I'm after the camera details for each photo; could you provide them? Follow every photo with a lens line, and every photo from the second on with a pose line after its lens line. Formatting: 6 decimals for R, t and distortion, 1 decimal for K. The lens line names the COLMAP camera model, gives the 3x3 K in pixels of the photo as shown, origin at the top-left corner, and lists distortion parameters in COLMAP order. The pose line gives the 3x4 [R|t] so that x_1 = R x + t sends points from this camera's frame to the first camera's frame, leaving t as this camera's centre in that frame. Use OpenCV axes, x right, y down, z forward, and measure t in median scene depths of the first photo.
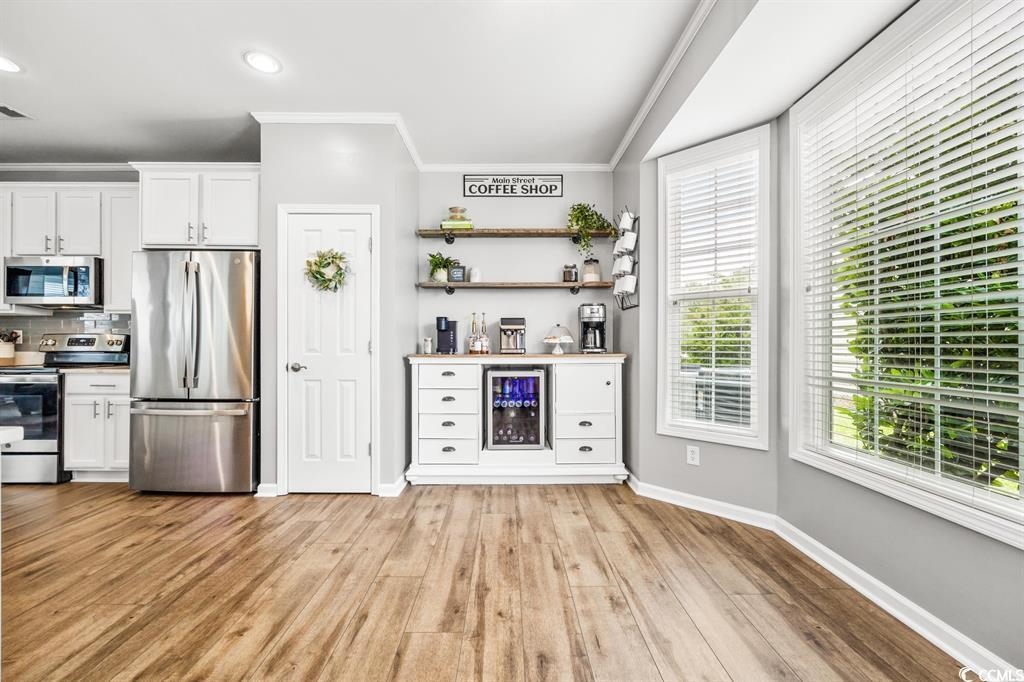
lens RADIAL K [[409.7, 0, 513.4], [0, 409.7, 341.8], [0, 0, 1]] dist [0.001109, -0.000234]
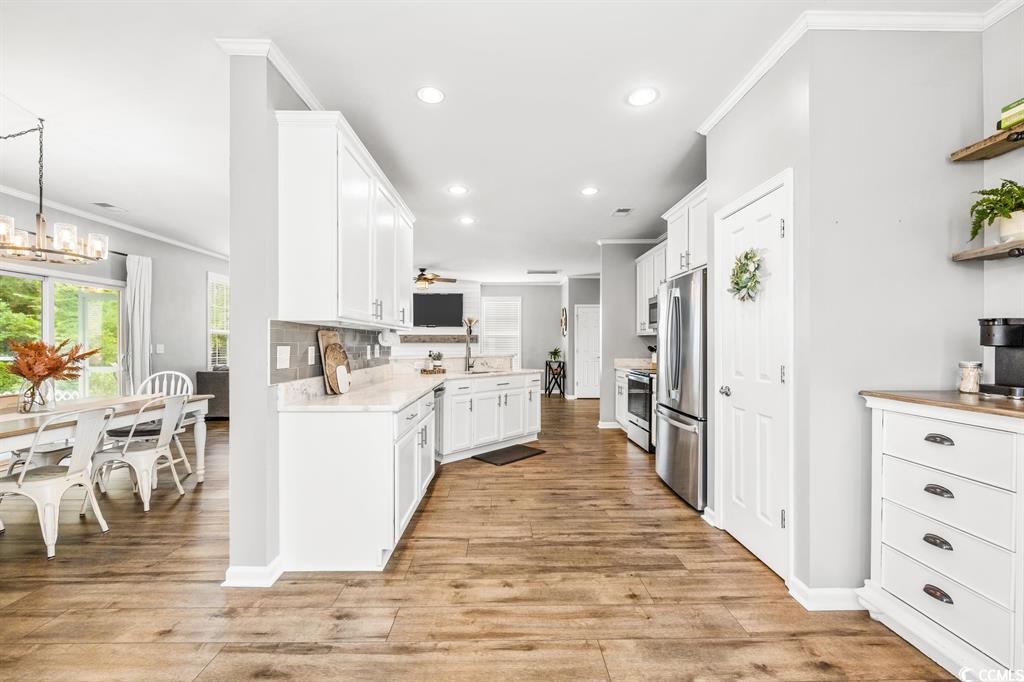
lens RADIAL K [[409.7, 0, 507.1], [0, 409.7, 347.8], [0, 0, 1]] dist [0.001109, -0.000234]
pose [[-0.001208, 0.006531, -0.999978, 0.453921], [0.009896, 0.999930, 0.006519, -0.054129], [0.999950, -0.009888, -0.001272, 0.673922]]
